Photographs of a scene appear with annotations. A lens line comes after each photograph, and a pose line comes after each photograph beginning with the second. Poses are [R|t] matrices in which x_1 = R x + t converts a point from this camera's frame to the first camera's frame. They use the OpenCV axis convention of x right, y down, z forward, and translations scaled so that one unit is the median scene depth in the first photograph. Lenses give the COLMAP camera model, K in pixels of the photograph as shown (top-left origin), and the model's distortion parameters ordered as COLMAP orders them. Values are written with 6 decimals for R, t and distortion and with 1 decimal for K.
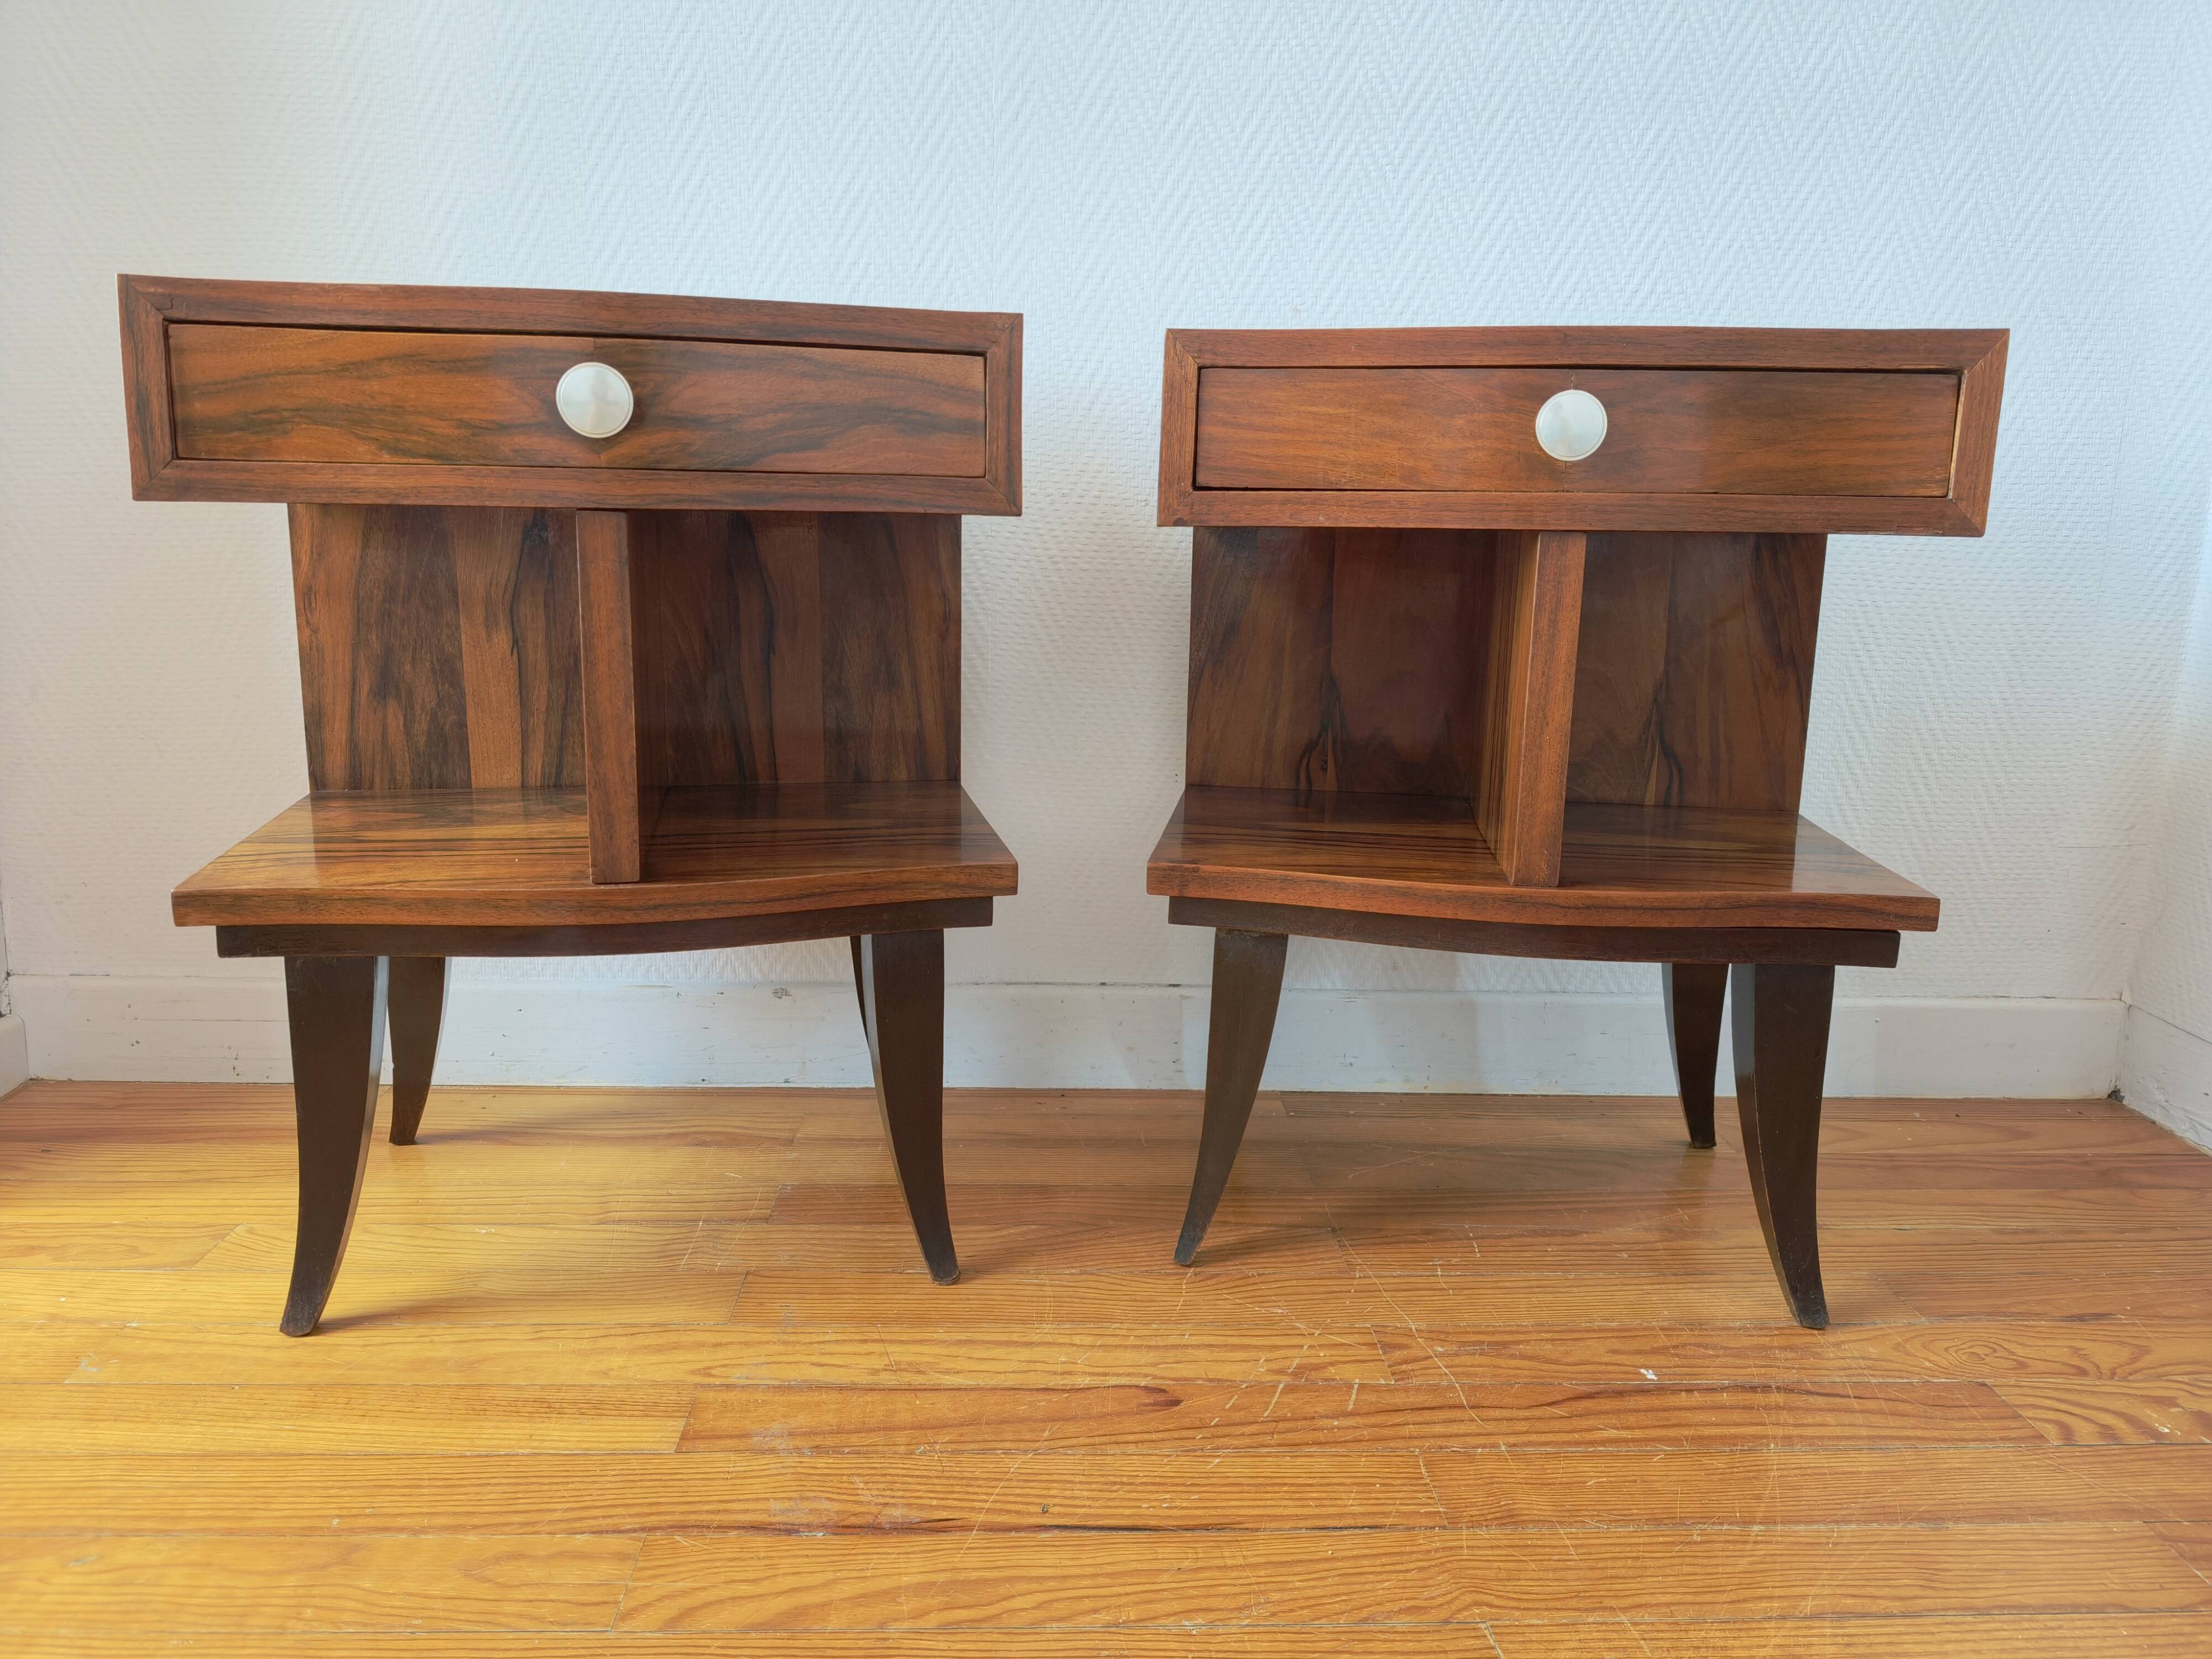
lens RADIAL K [[1546.4, 0, 1109.7], [0, 1546.4, 816.1], [0, 0, 1]] dist [0.001521, -0.018774]
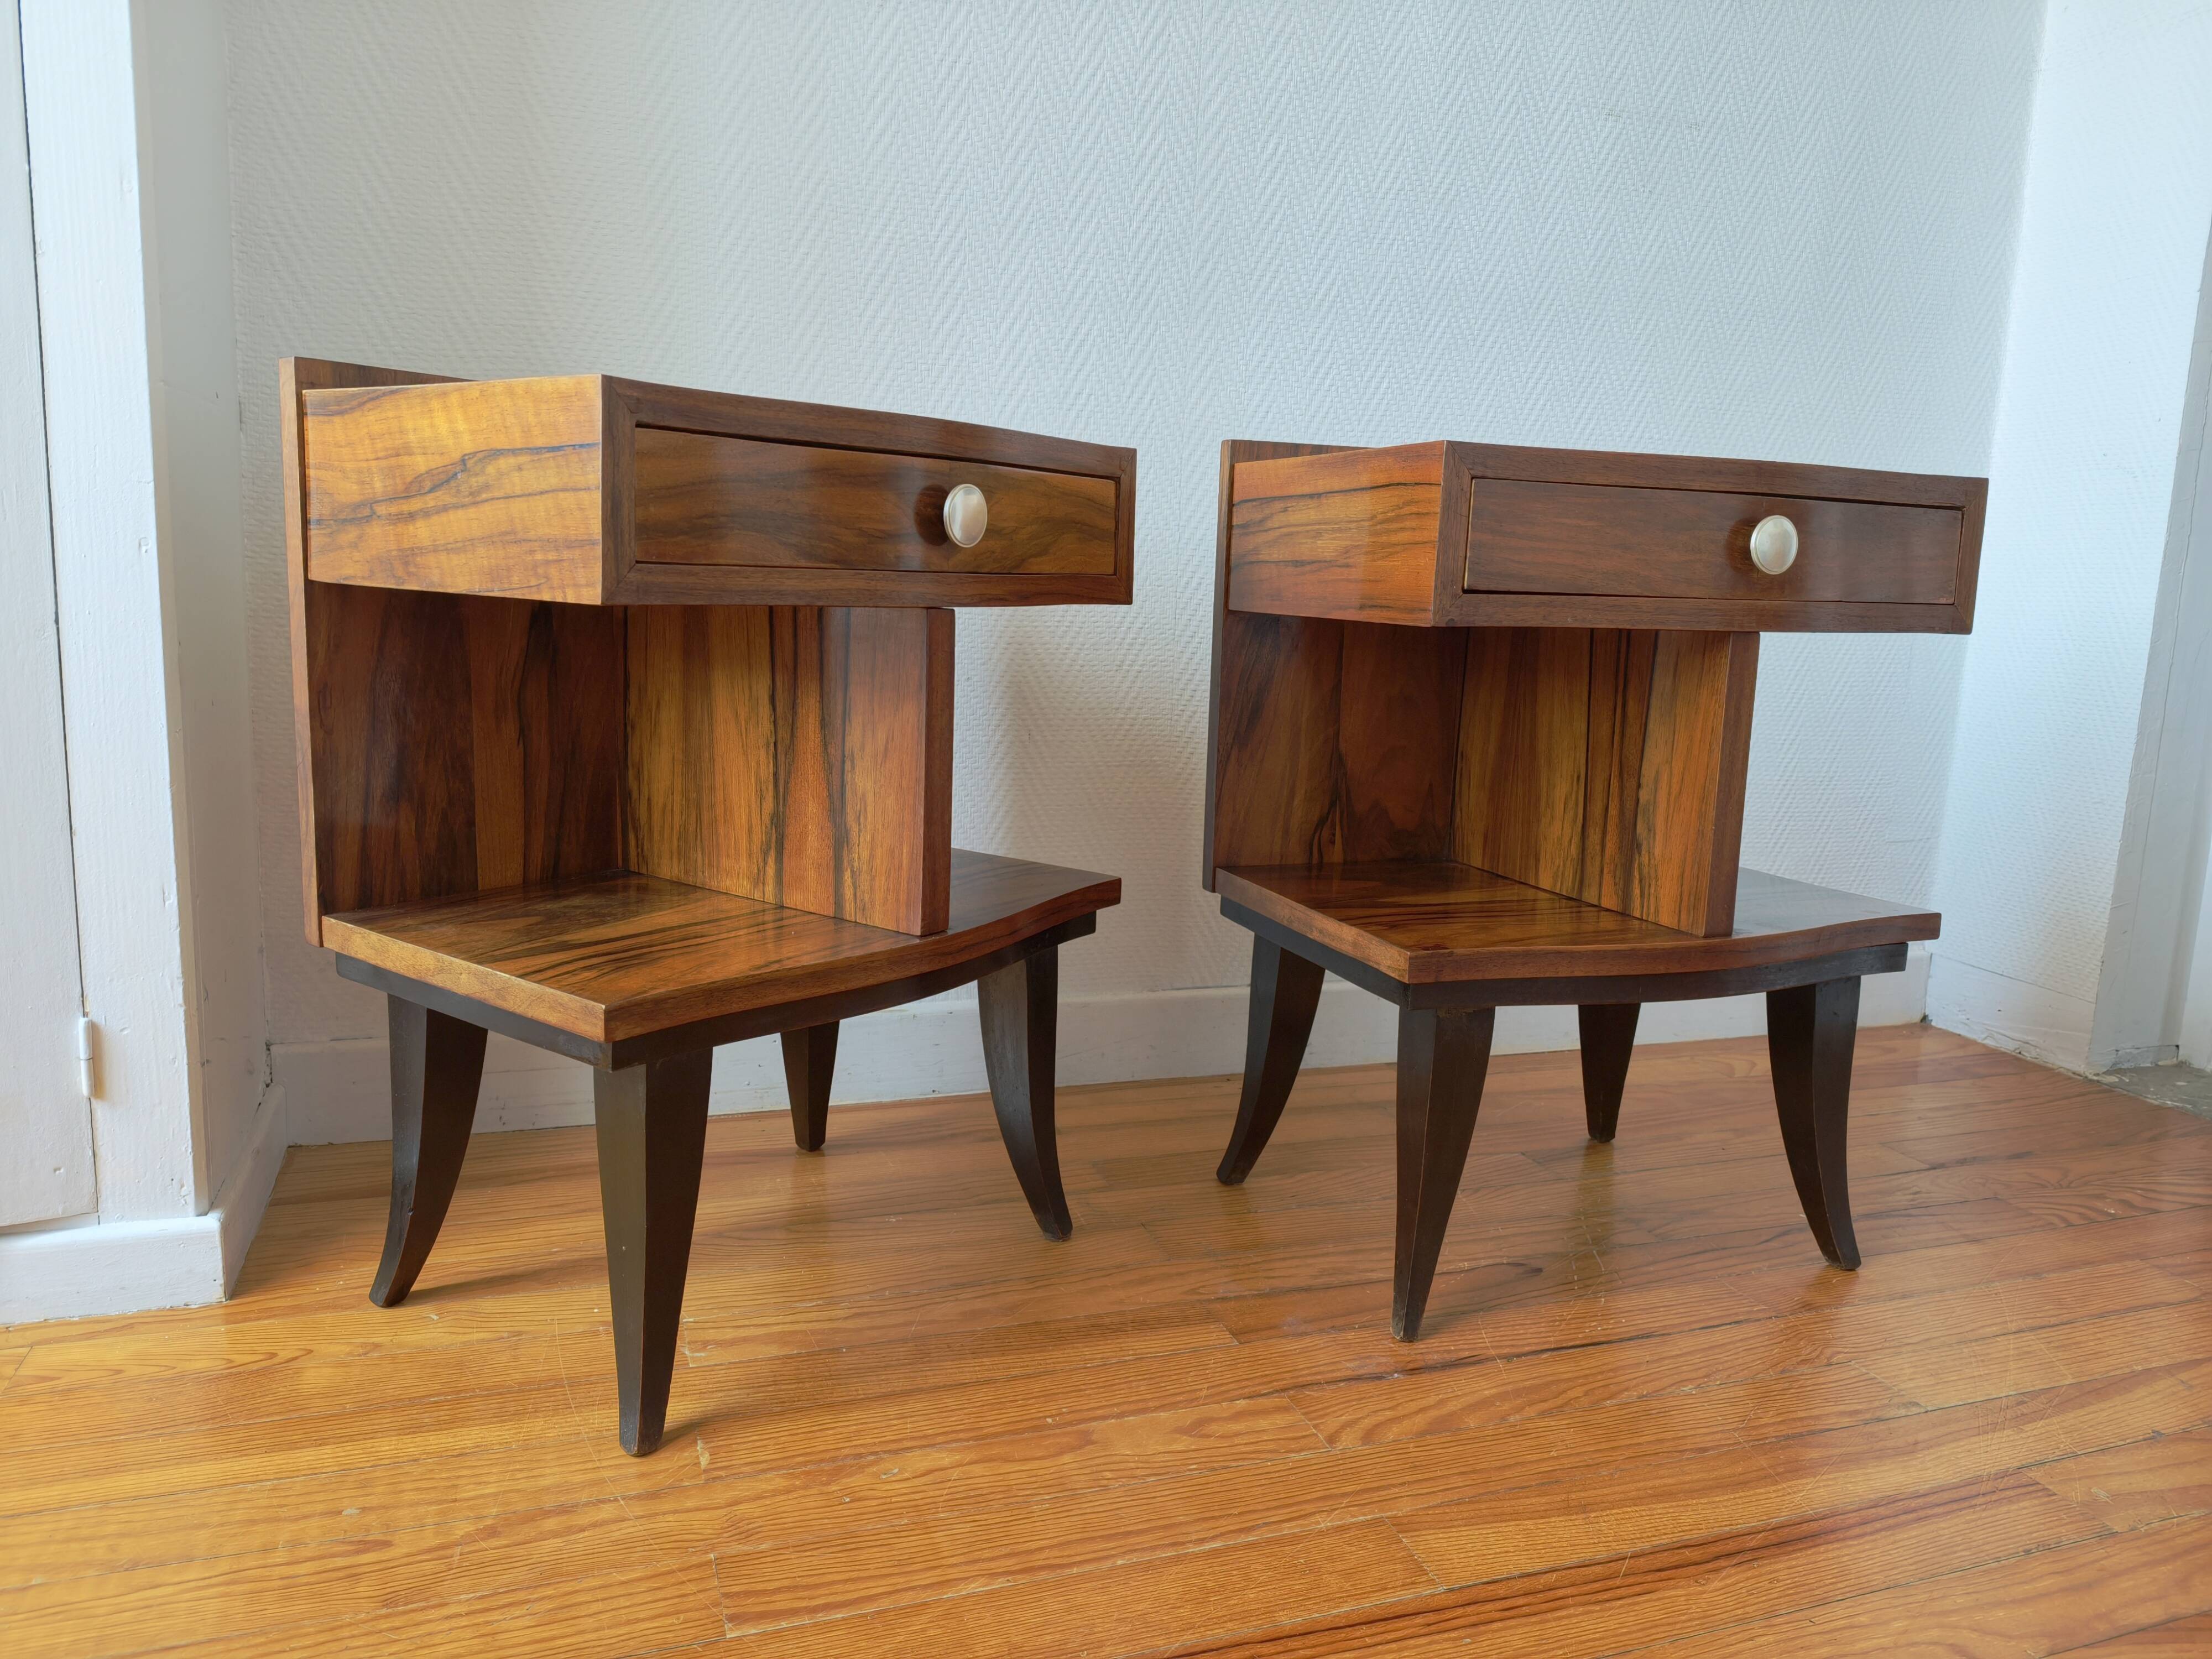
lens RADIAL K [[1546.4, 0, 1104.5], [0, 1546.4, 812.0], [0, 0, 1]] dist [0.001521, -0.018774]
pose [[0.958807, -0.032867, 0.282151, -0.506602], [0.041959, 0.998775, -0.026243, -0.000133], [-0.280943, 0.037001, 0.959011, -0.148346]]
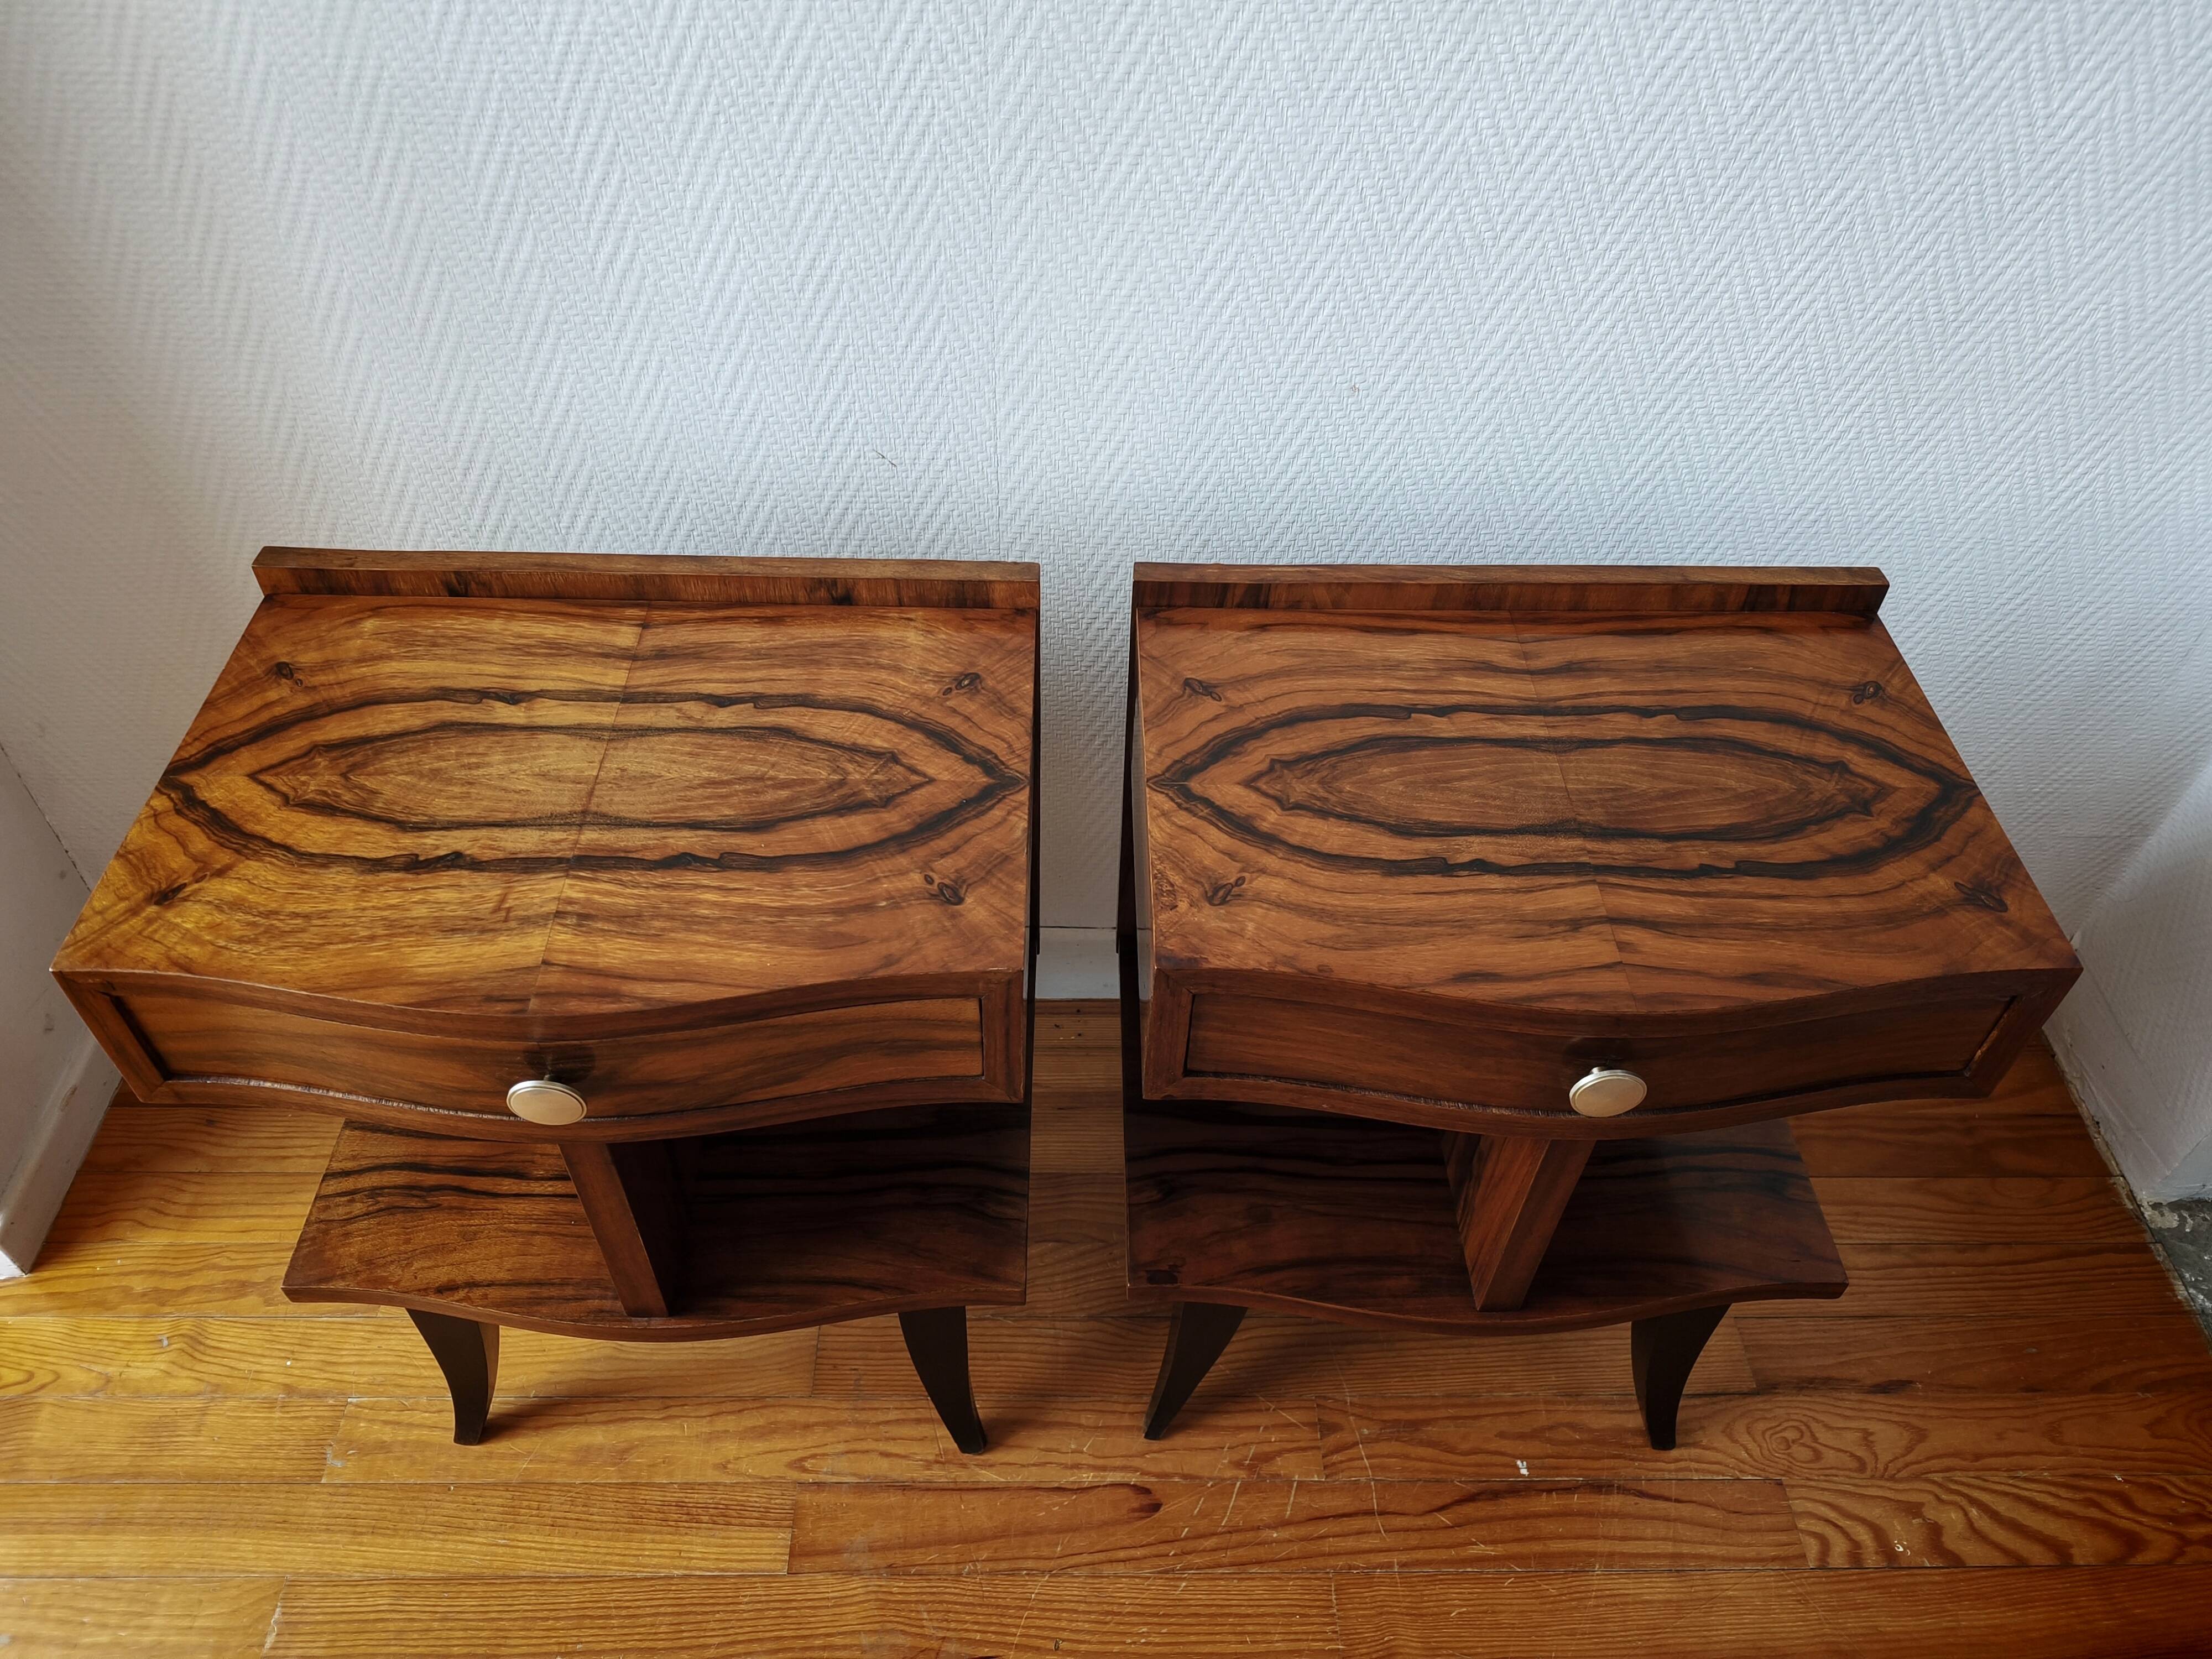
lens RADIAL K [[1546.4, 0, 1108.1], [0, 1546.4, 804.7], [0, 0, 1]] dist [0.001521, -0.018774]
pose [[0.999592, 0.024806, -0.014129, 0.003587], [-0.012574, 0.826919, 0.562181, -0.637652], [0.025629, -0.561774, 0.826894, 0.177037]]
